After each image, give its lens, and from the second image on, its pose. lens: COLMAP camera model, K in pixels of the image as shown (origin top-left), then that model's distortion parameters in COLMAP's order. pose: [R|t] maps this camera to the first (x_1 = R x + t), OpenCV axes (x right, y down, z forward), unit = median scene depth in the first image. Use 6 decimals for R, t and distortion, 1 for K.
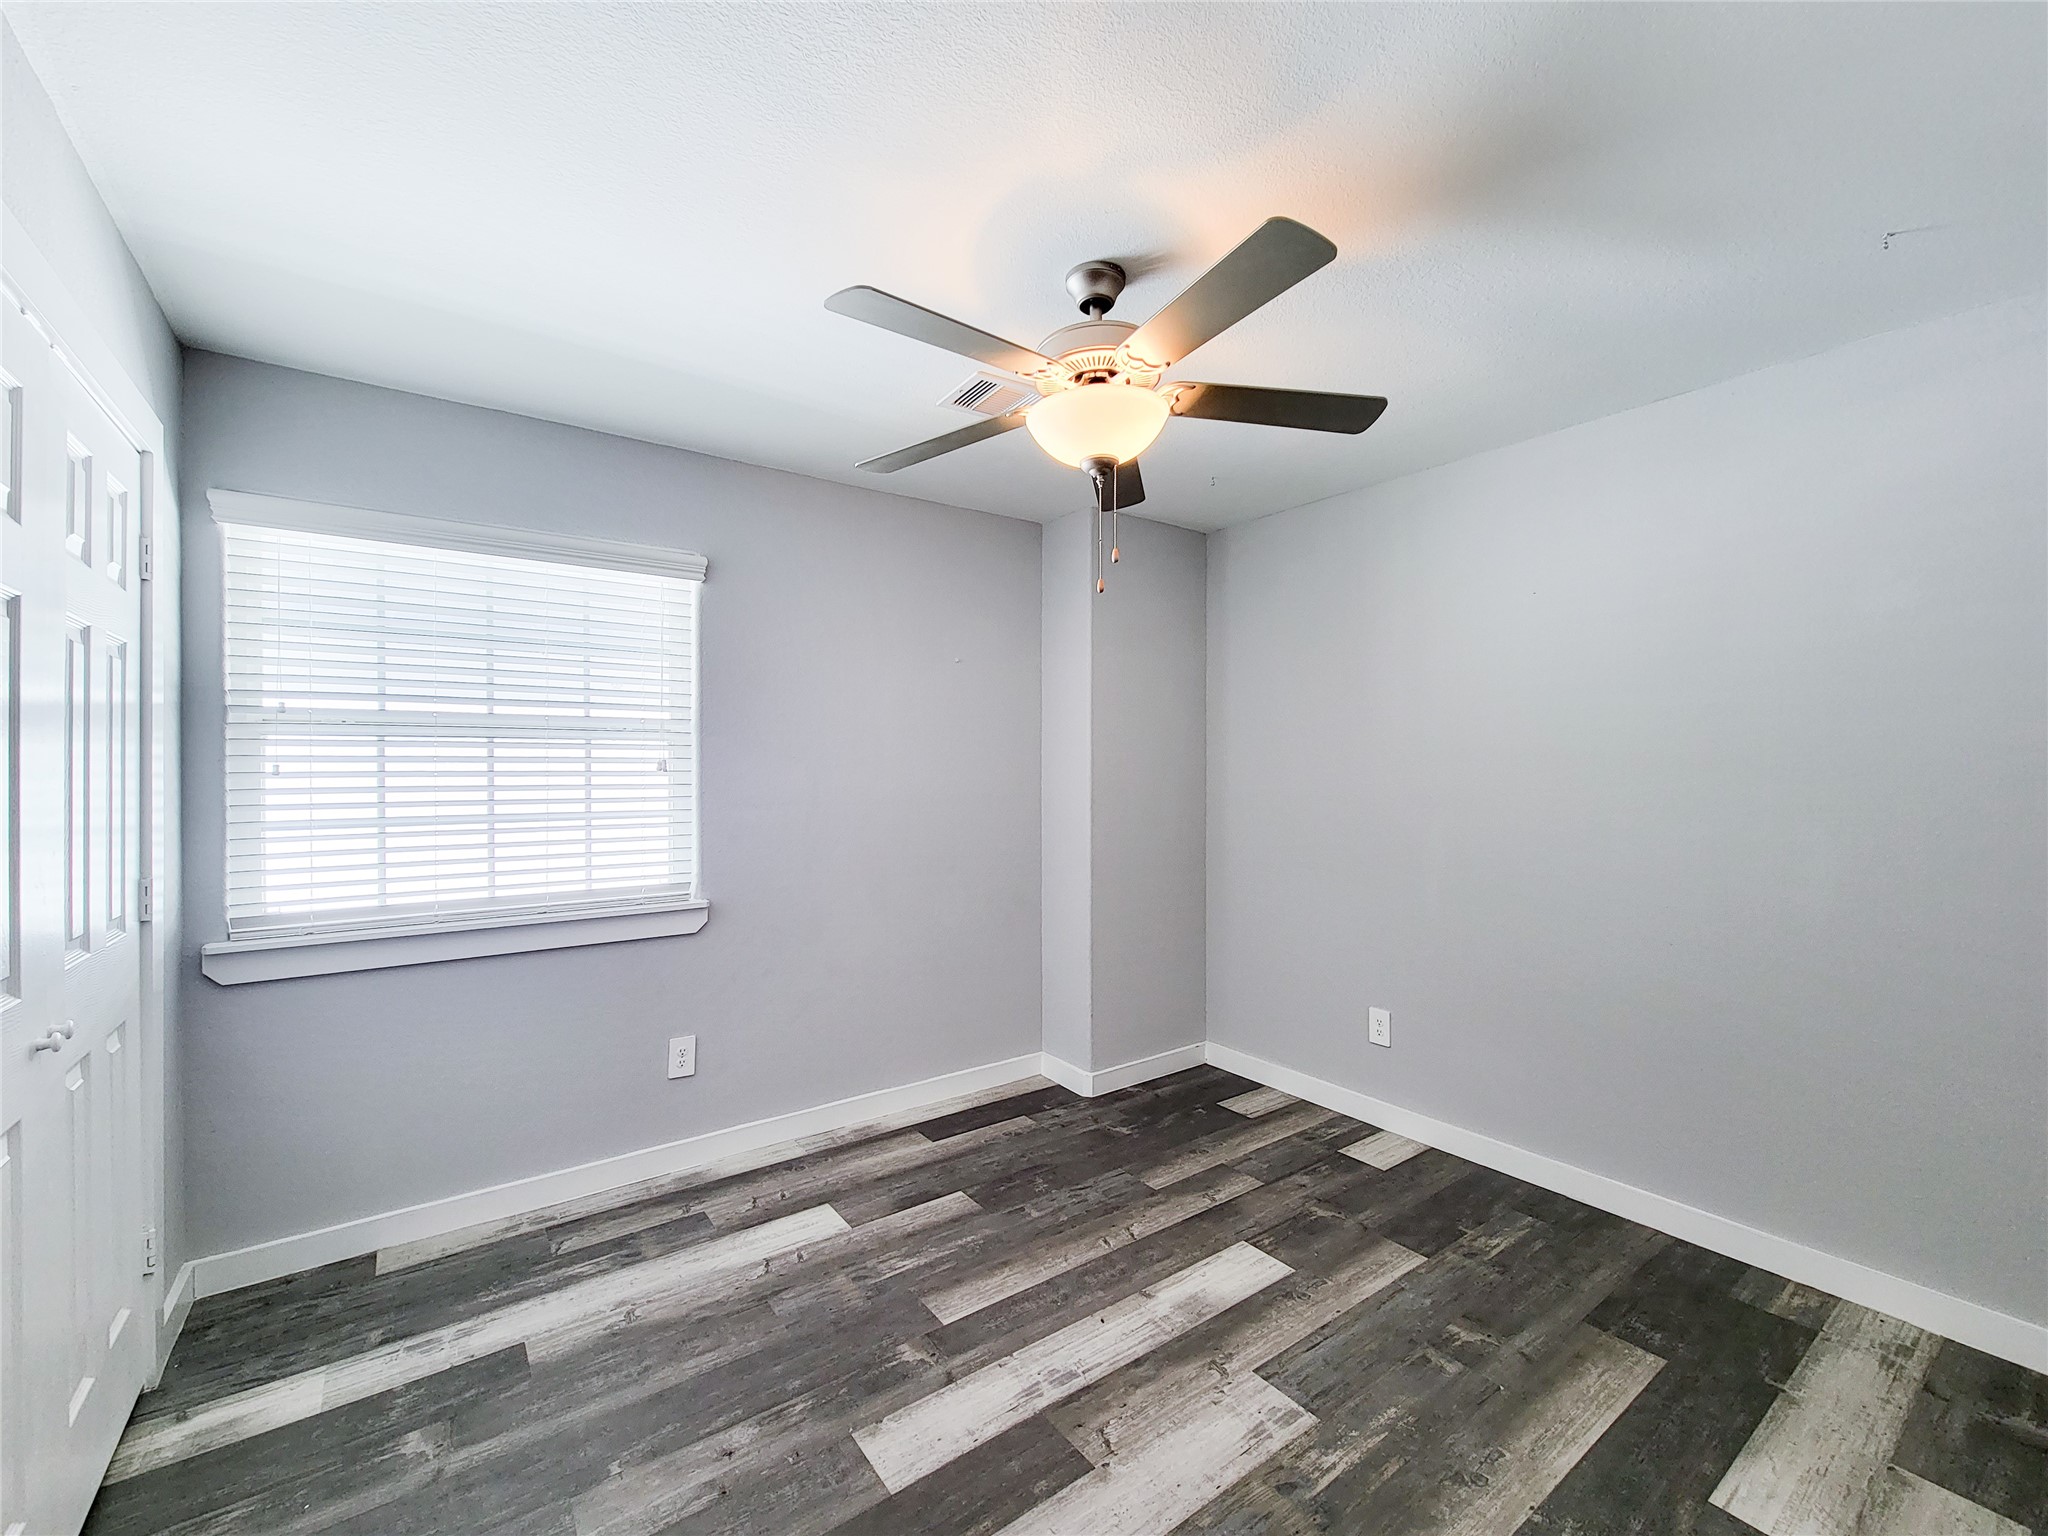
lens RADIAL K [[847.1, 0, 1021.8], [0, 847.1, 771.5], [0, 0, 1]] dist [0.007440, -0.004179]
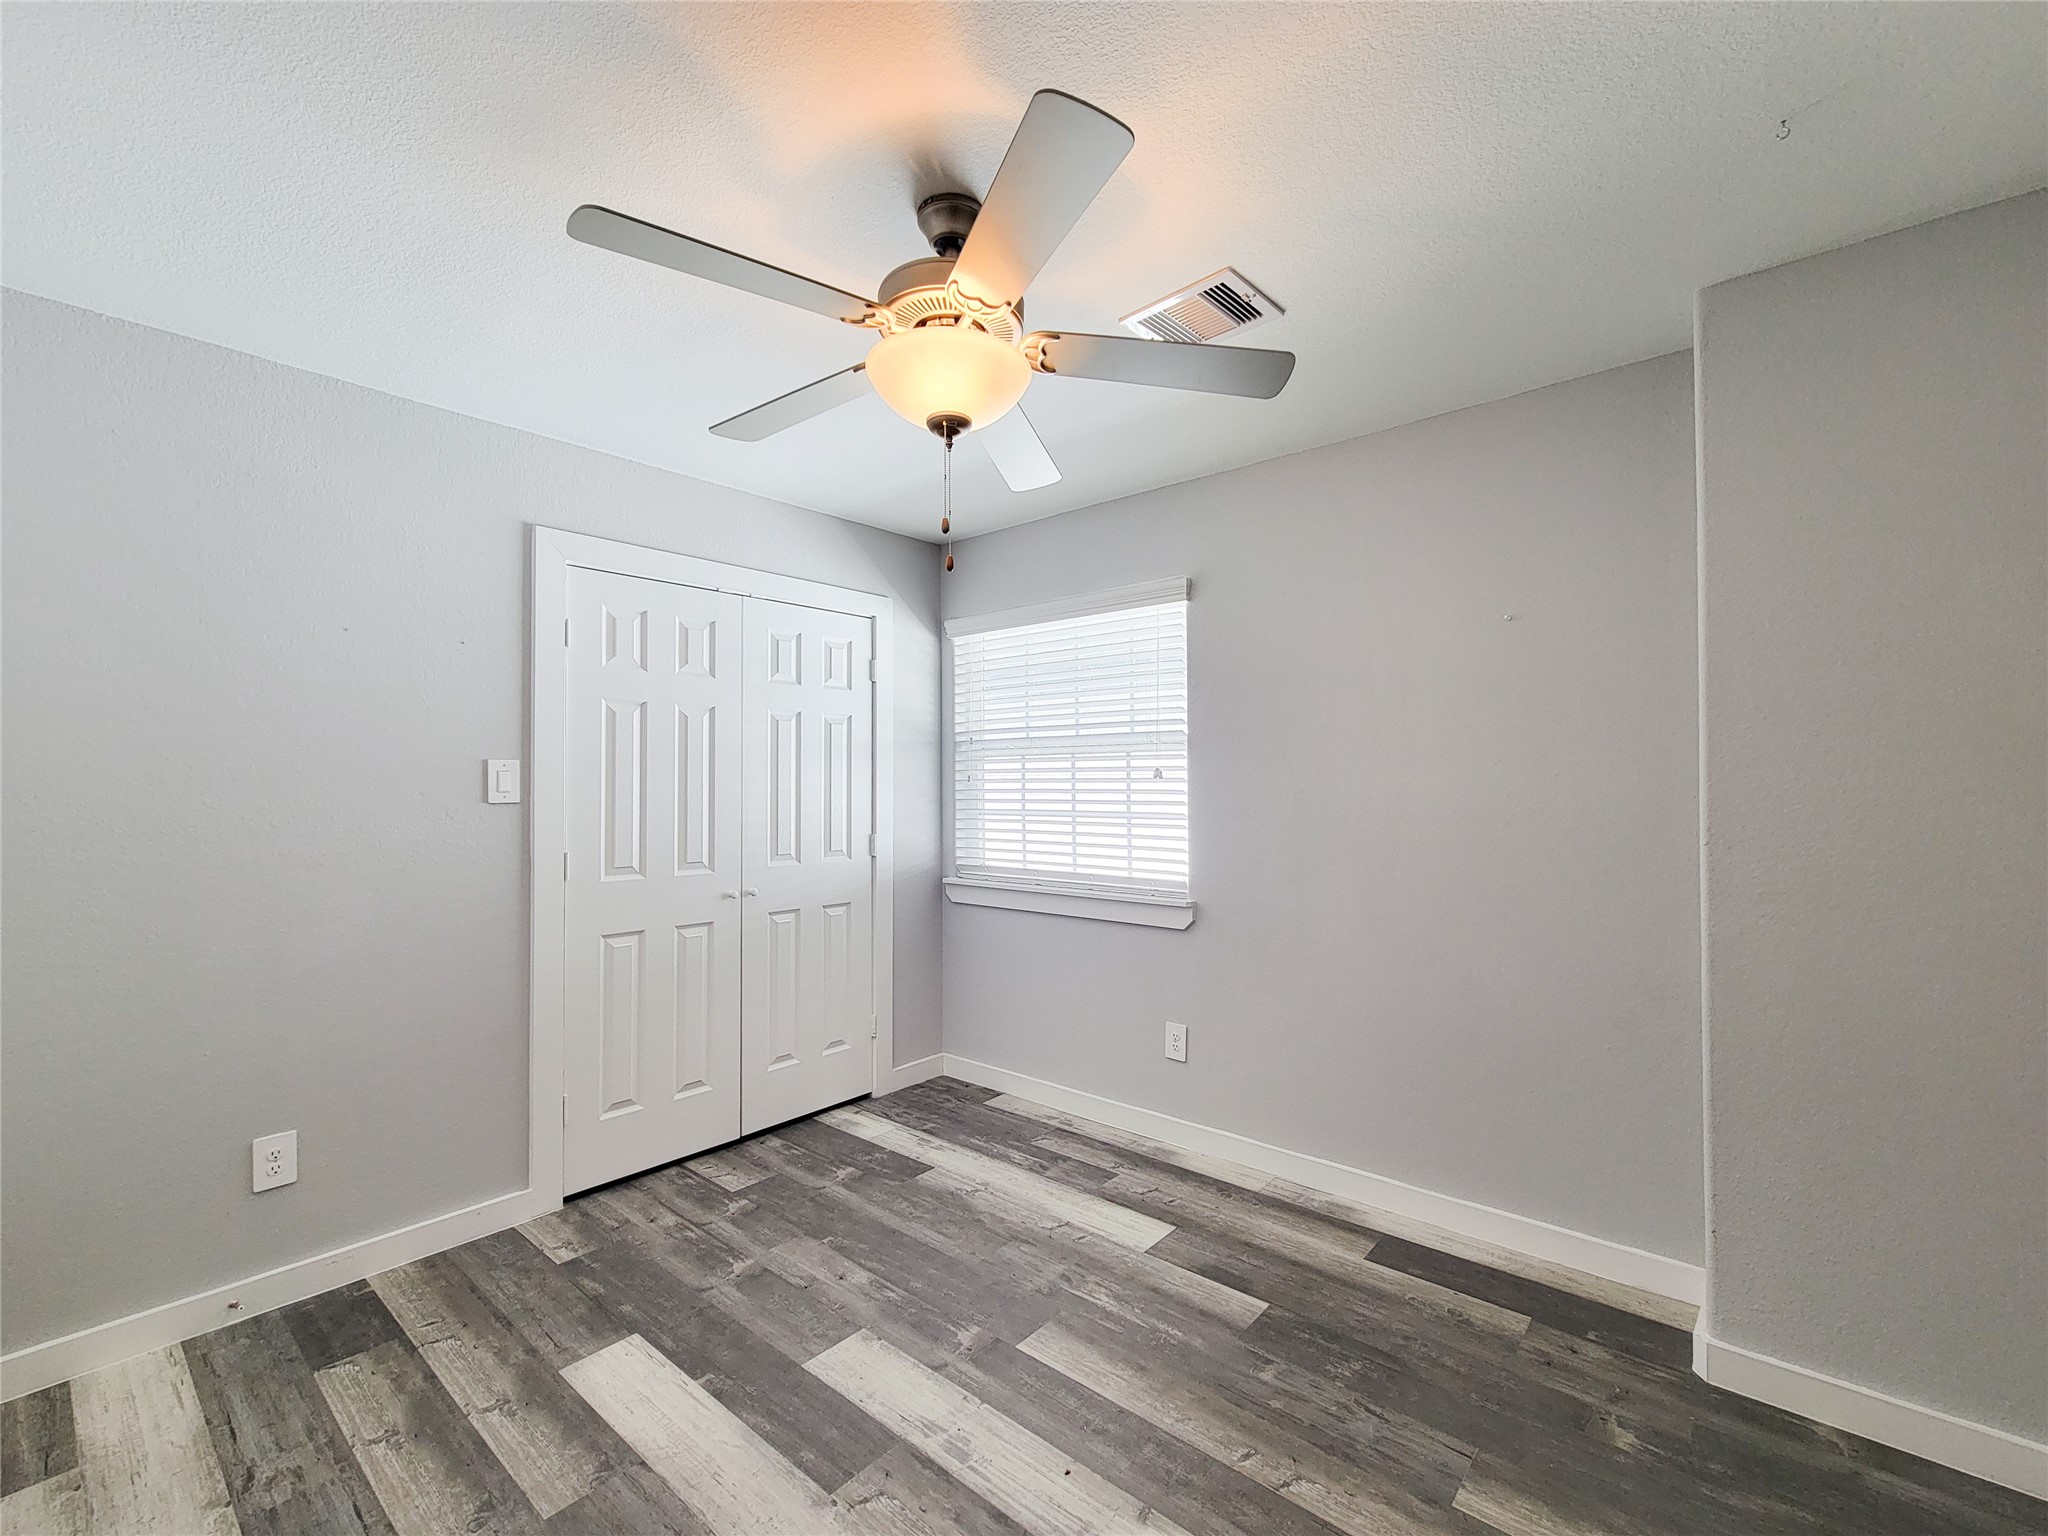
lens RADIAL K [[847.1, 0, 1024.1], [0, 847.1, 770.8], [0, 0, 1]] dist [0.007440, -0.004179]
pose [[0.250759, -0.012273, -0.967972, 0.715036], [0.000311, 0.999921, -0.012597, 0.004488], [0.968050, 0.002858, 0.250743, 0.635543]]
